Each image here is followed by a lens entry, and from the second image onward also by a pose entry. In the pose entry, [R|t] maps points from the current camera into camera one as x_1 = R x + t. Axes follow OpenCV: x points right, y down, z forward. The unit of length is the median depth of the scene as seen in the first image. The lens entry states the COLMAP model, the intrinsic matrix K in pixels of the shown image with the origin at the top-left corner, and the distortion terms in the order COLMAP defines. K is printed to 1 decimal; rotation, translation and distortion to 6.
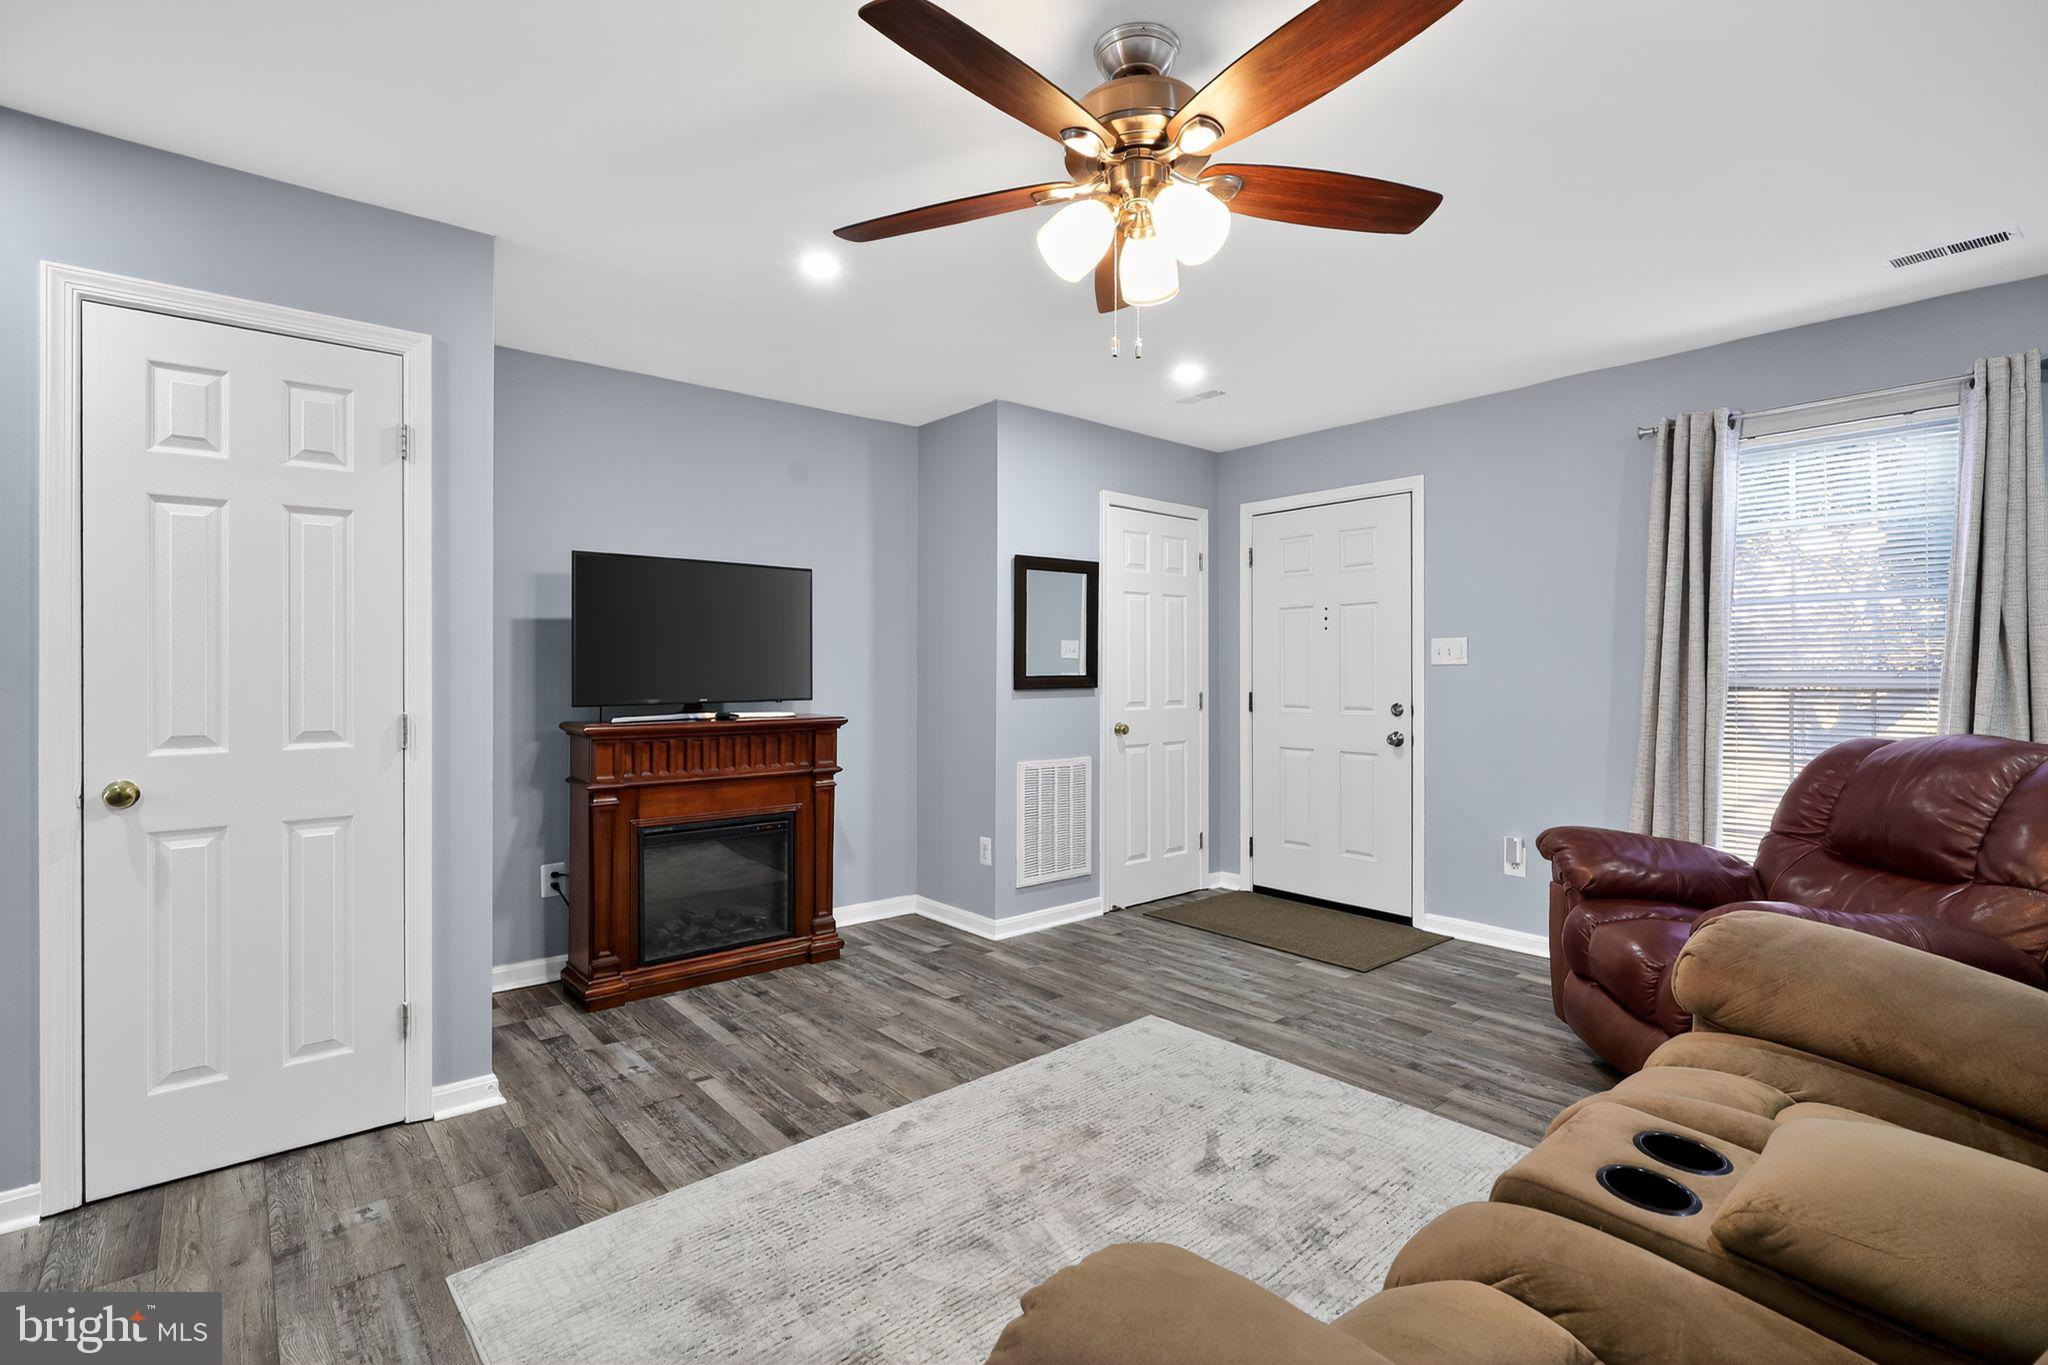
lens RADIAL K [[939.6, 0, 1014.2], [0, 939.6, 677.1], [0, 0, 1]] dist [-0.003139, -0.000585]
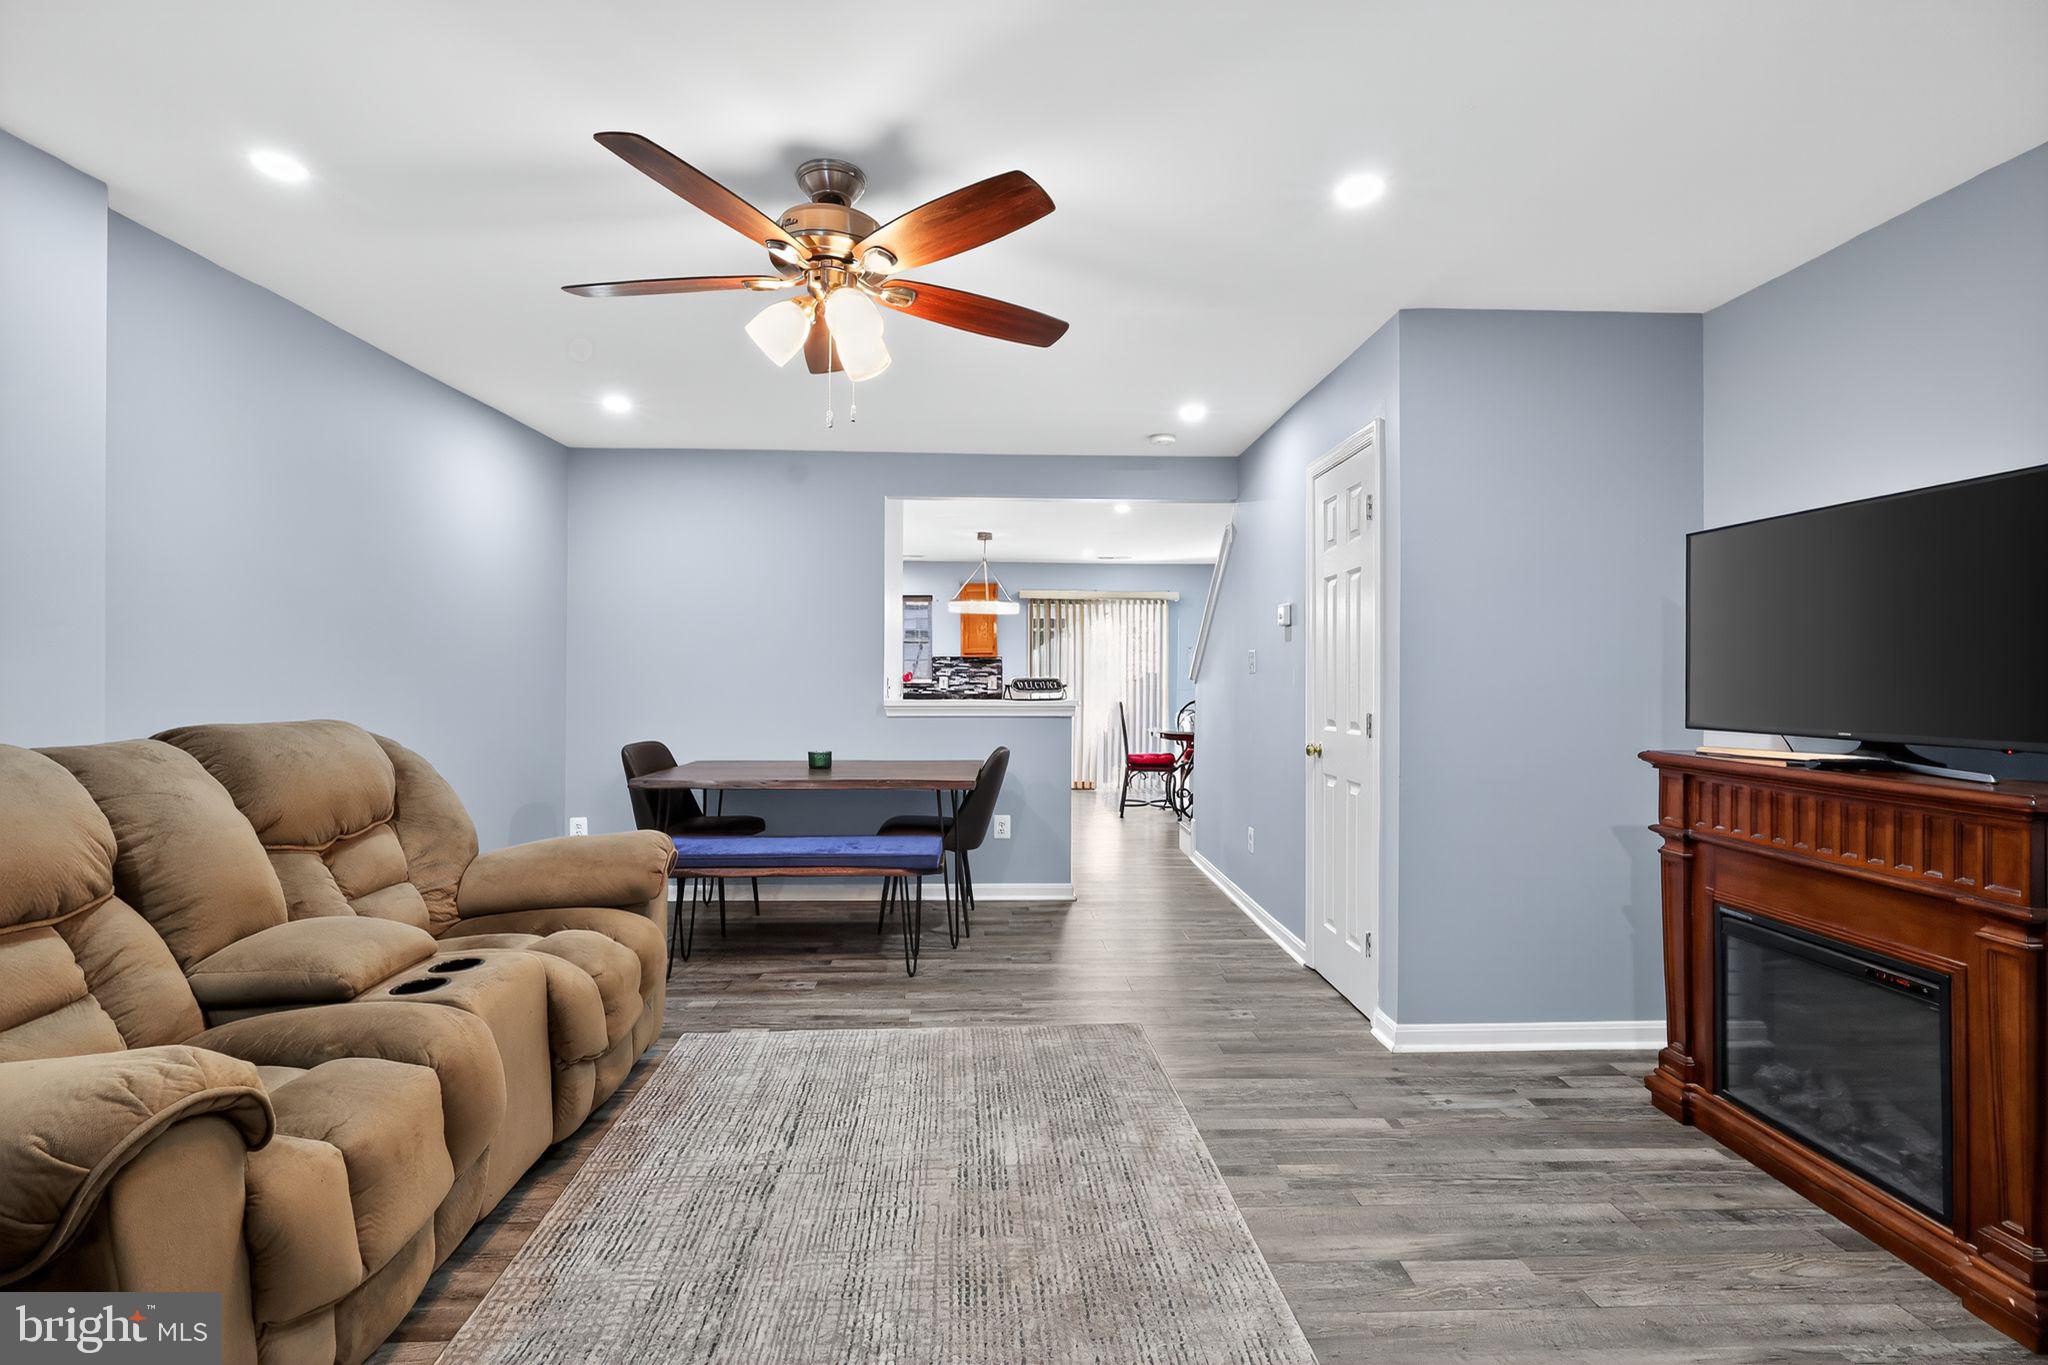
lens RADIAL K [[939.6, 0, 1014.2], [0, 939.6, 677.1], [0, 0, 1]] dist [-0.003139, -0.000585]
pose [[-0.622307, -0.001050, -0.782773, 0.591363], [-0.005550, 0.999980, 0.003071, -0.012904], [0.782754, 0.006255, -0.622300, 1.205791]]
